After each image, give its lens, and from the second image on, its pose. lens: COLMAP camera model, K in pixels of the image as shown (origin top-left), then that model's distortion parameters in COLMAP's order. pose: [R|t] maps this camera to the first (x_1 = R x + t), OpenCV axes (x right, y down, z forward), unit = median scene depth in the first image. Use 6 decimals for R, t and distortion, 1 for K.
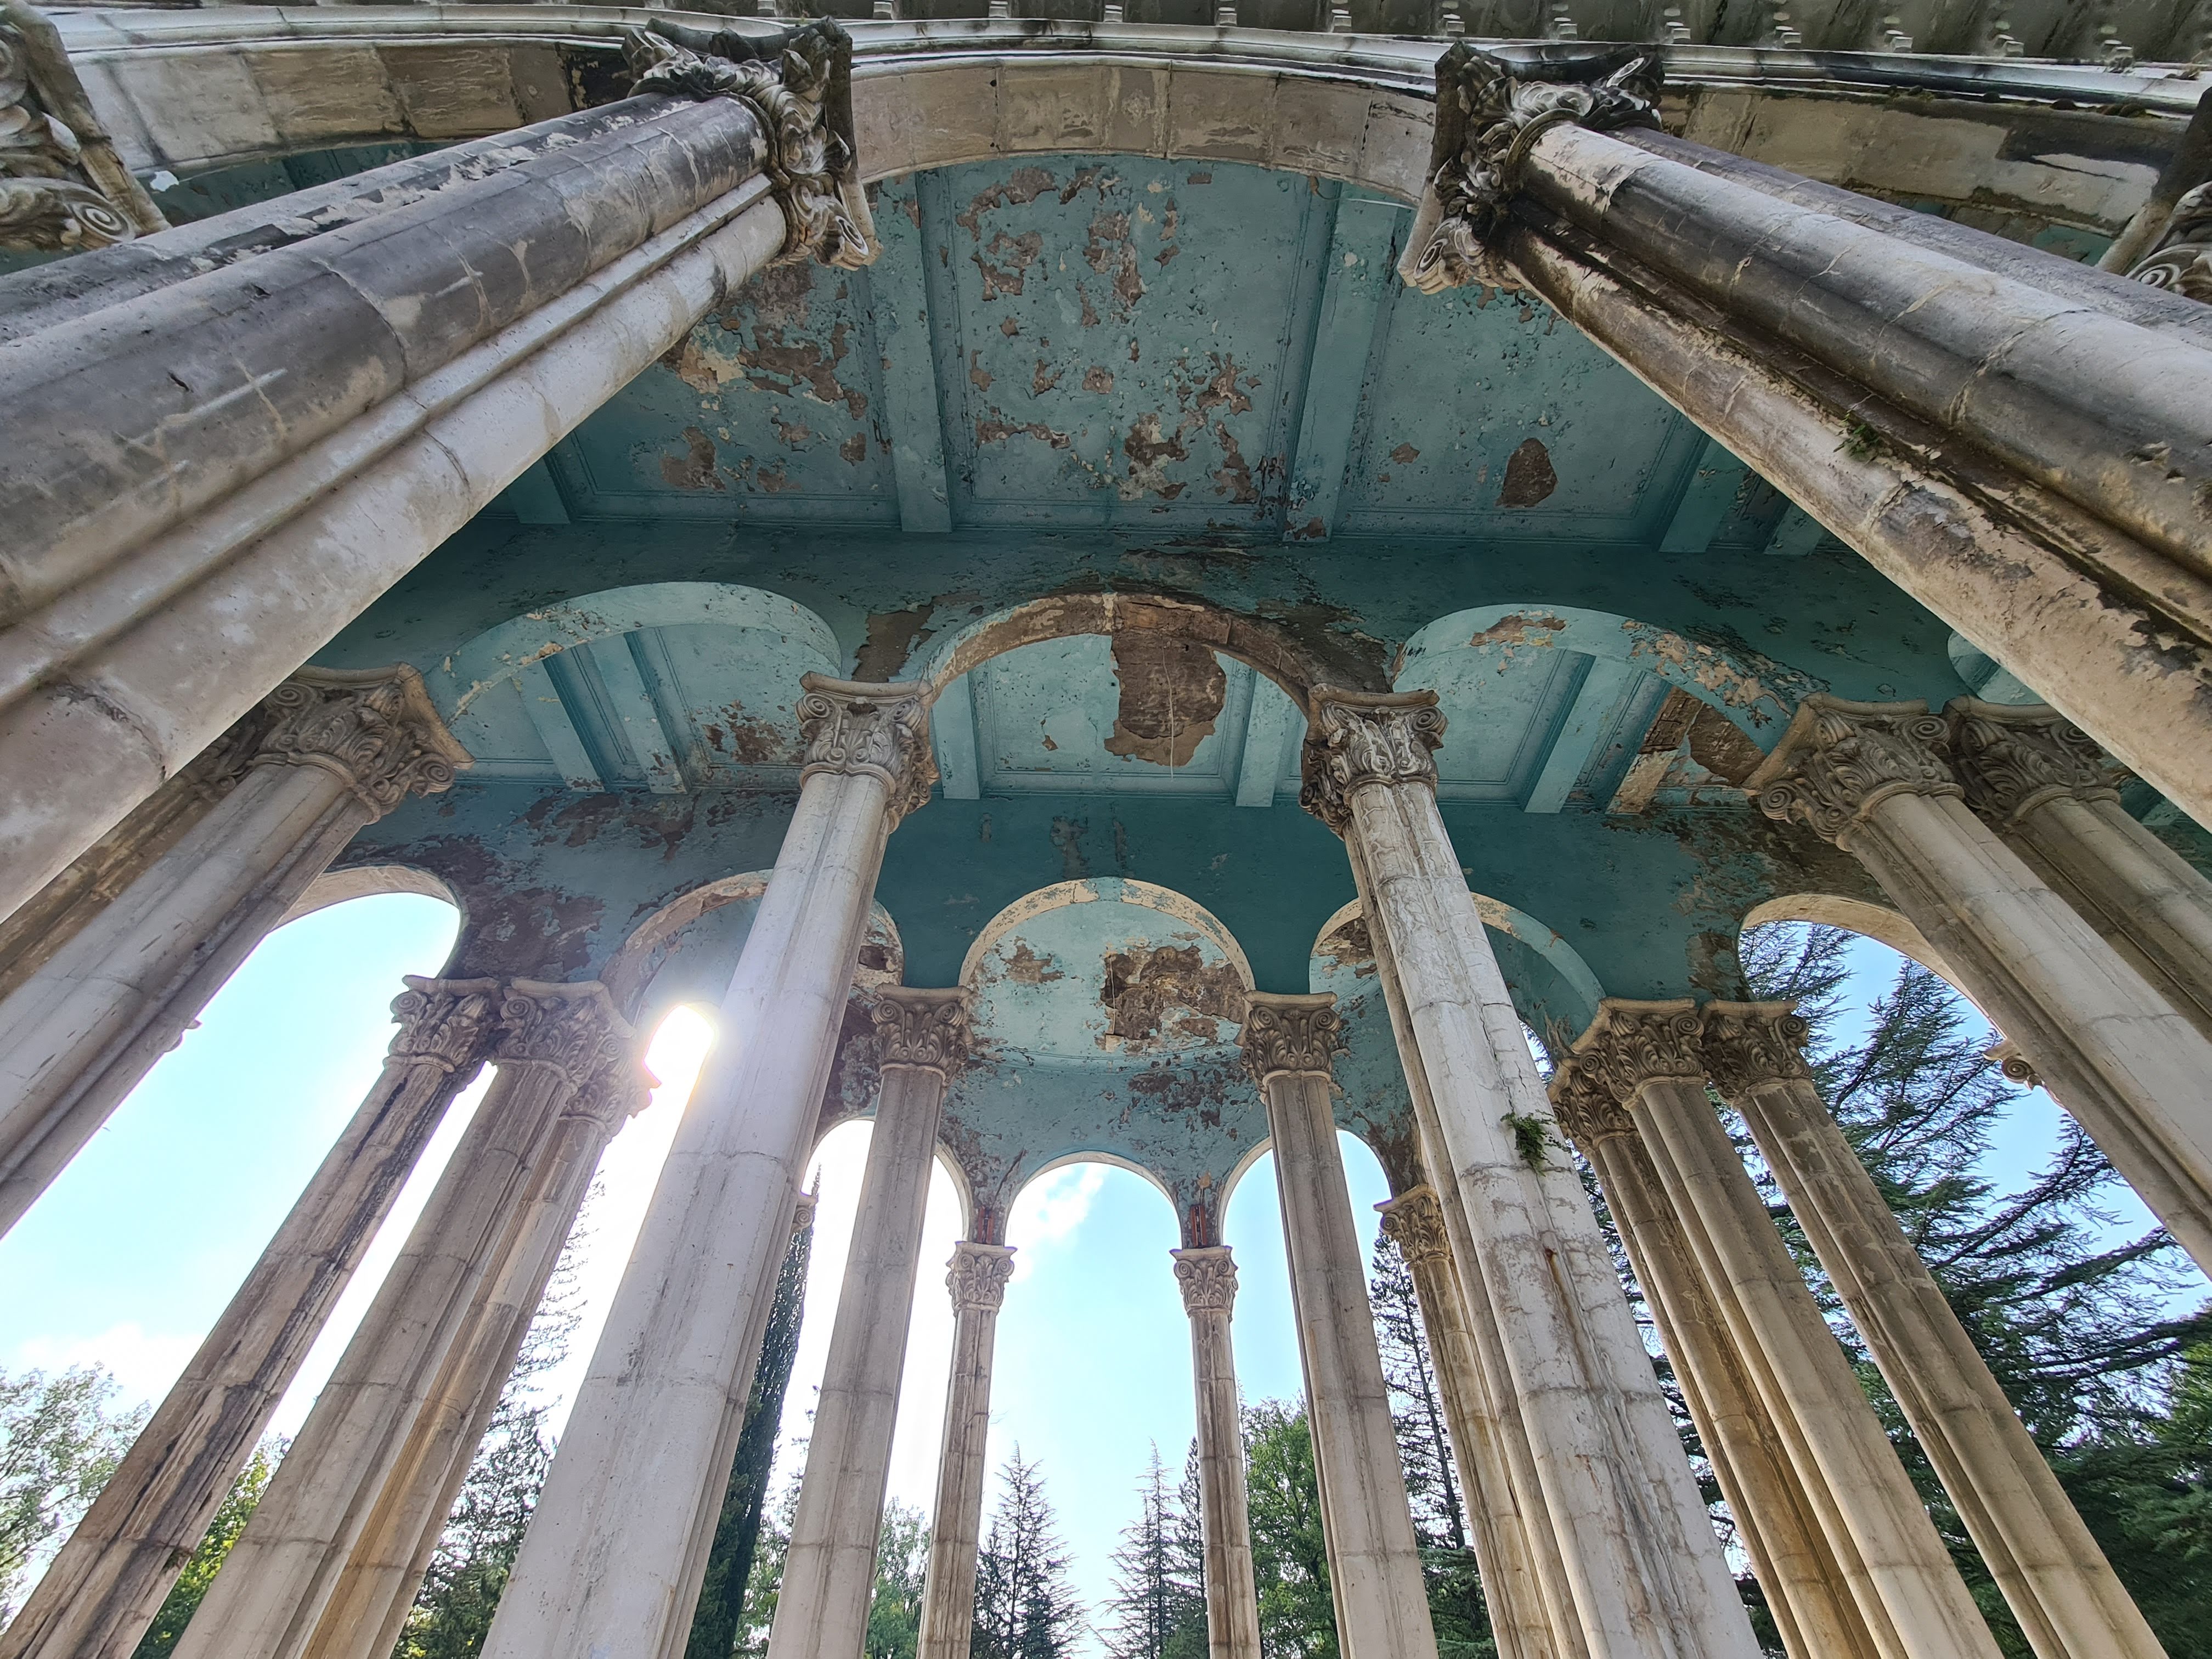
lens RADIAL K [[913.1, 0, 1108.3], [0, 913.1, 844.4], [0, 0, 1]] dist [-0.000294, 0.000058]
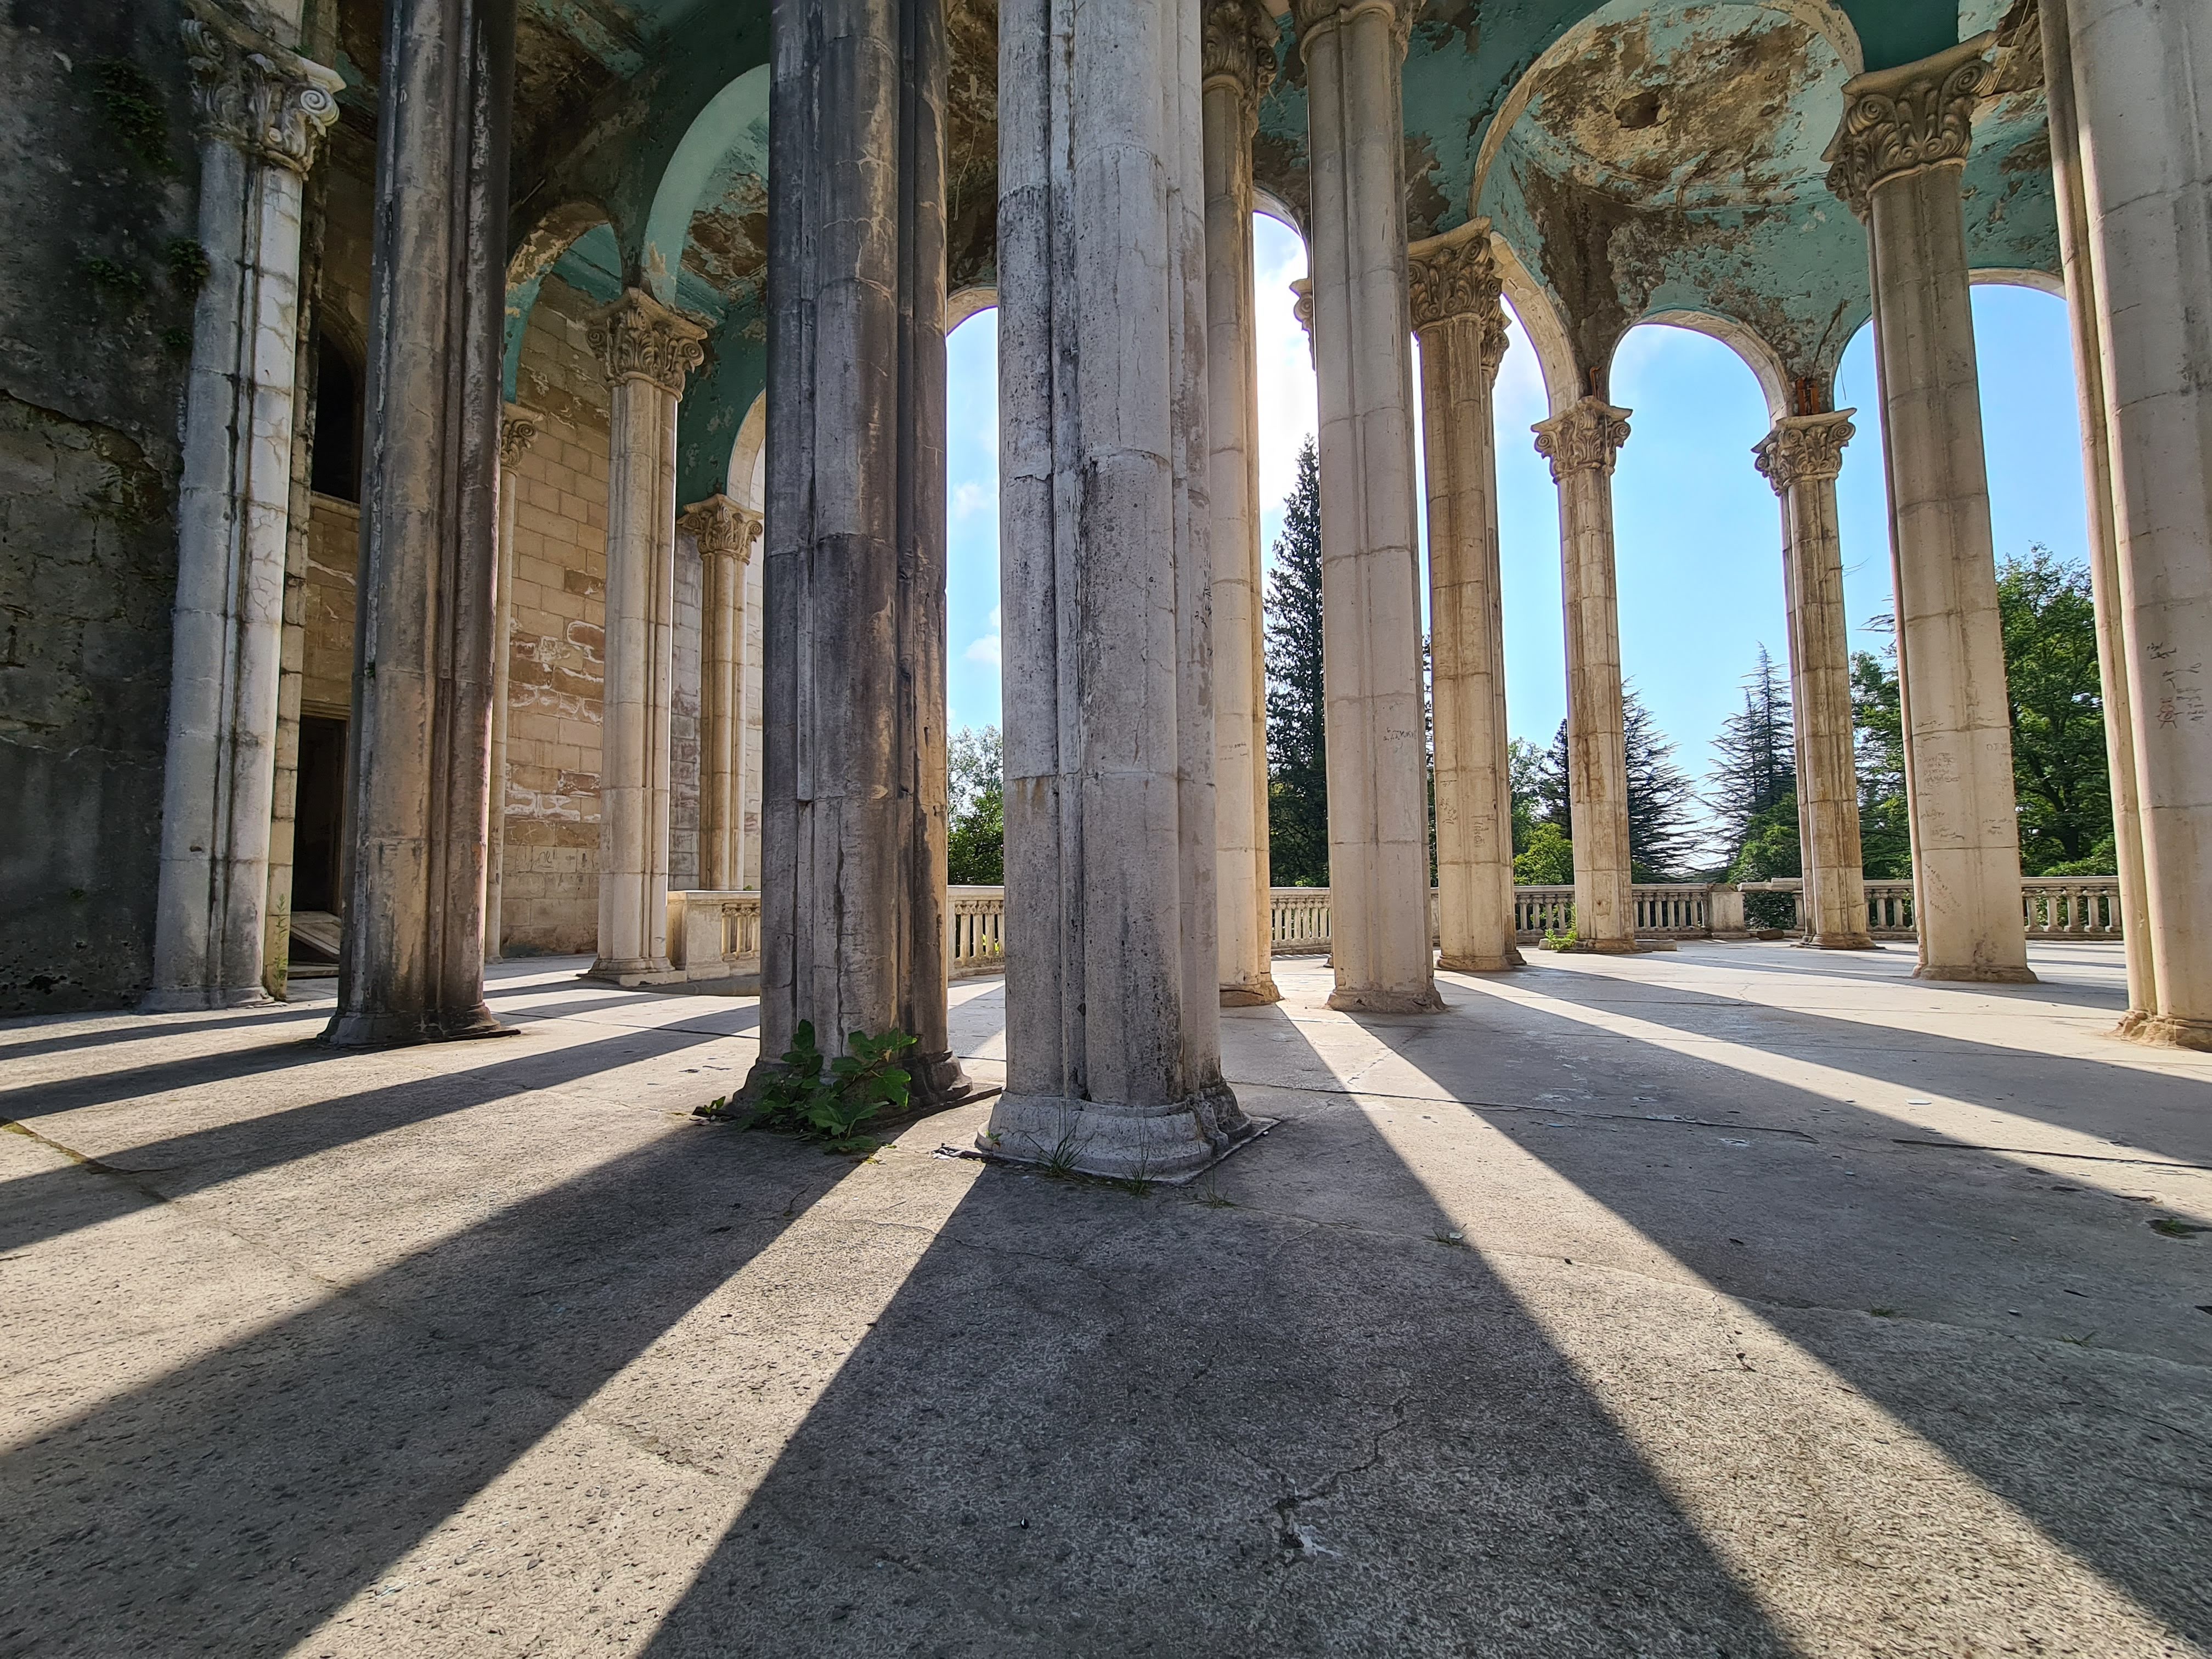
lens RADIAL K [[913.1, 0, 1108.3], [0, 913.1, 844.4], [0, 0, 1]] dist [-0.000294, 0.000058]
pose [[0.849054, -0.047322, -0.526183, -0.257394], [0.387487, 0.732790, 0.559350, -0.036683], [0.359112, -0.678807, 0.640515, -0.139731]]
